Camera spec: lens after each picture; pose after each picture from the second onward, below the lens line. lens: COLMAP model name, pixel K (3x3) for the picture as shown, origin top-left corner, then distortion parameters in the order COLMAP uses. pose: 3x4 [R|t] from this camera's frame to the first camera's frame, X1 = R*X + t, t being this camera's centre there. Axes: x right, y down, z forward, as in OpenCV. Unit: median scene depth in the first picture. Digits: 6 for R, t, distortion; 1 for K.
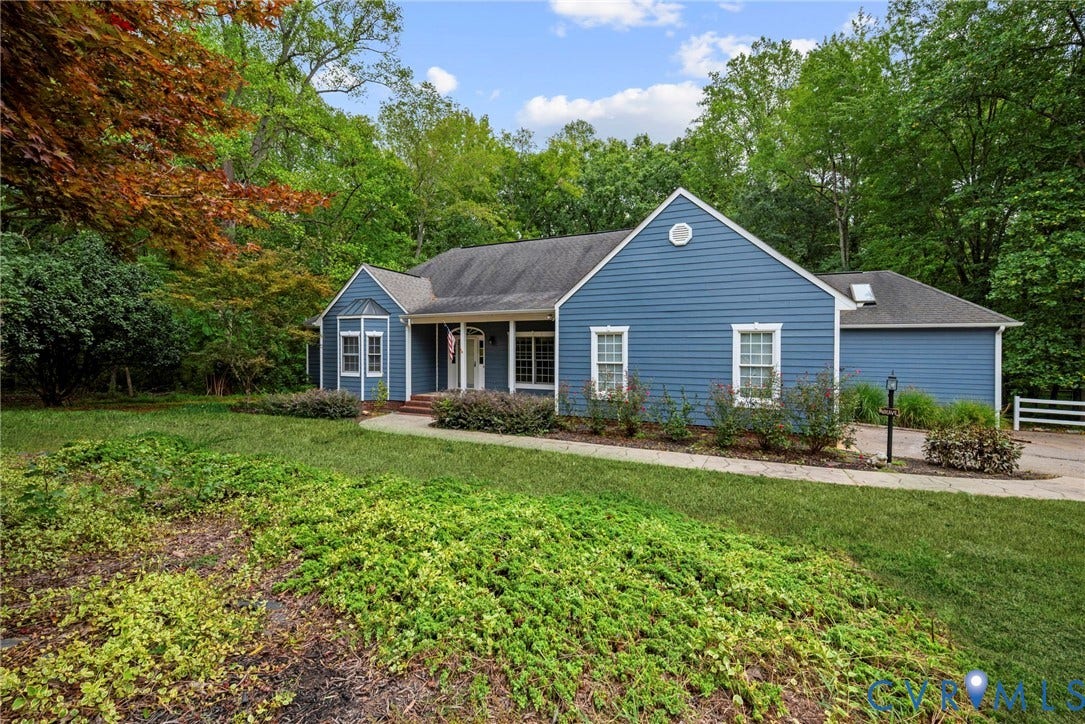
lens RADIAL K [[537.9, 0, 545.6], [0, 537.9, 359.8], [0, 0, 1]] dist [0.000226, -0.000693]
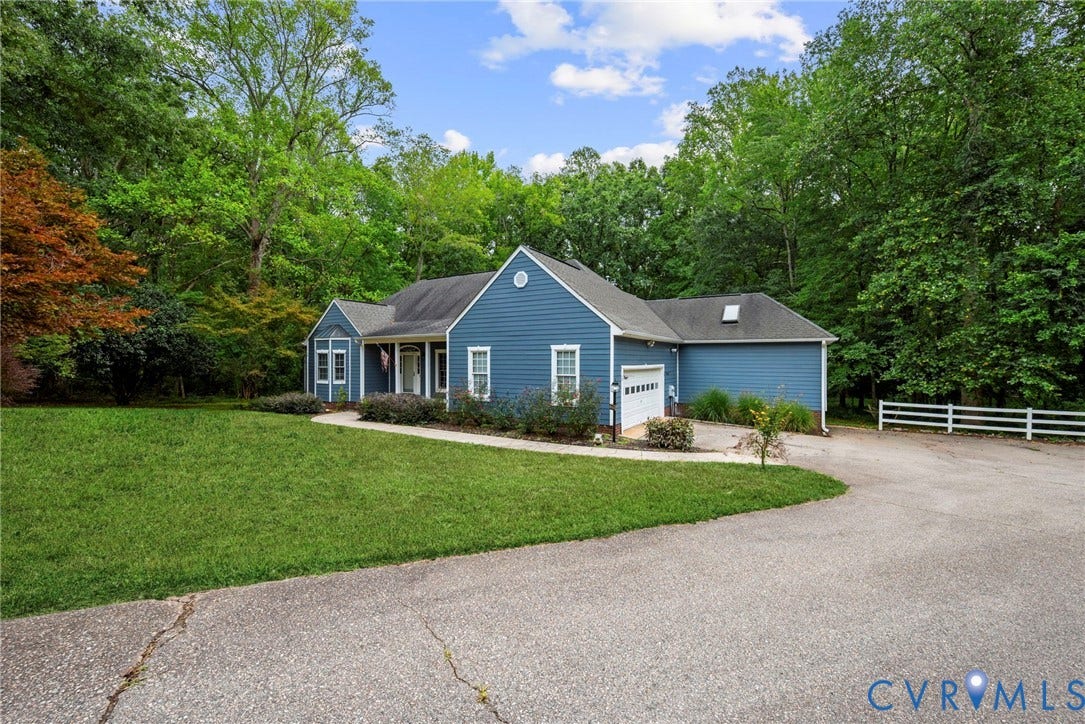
lens RADIAL K [[537.9, 0, 538.9], [0, 537.9, 359.9], [0, 0, 1]] dist [0.000226, -0.000693]
pose [[0.991964, -0.007065, -0.126323, 0.353260], [0.005390, 0.999893, -0.013598, -0.007302], [0.126406, 0.012808, 0.991896, -0.265356]]
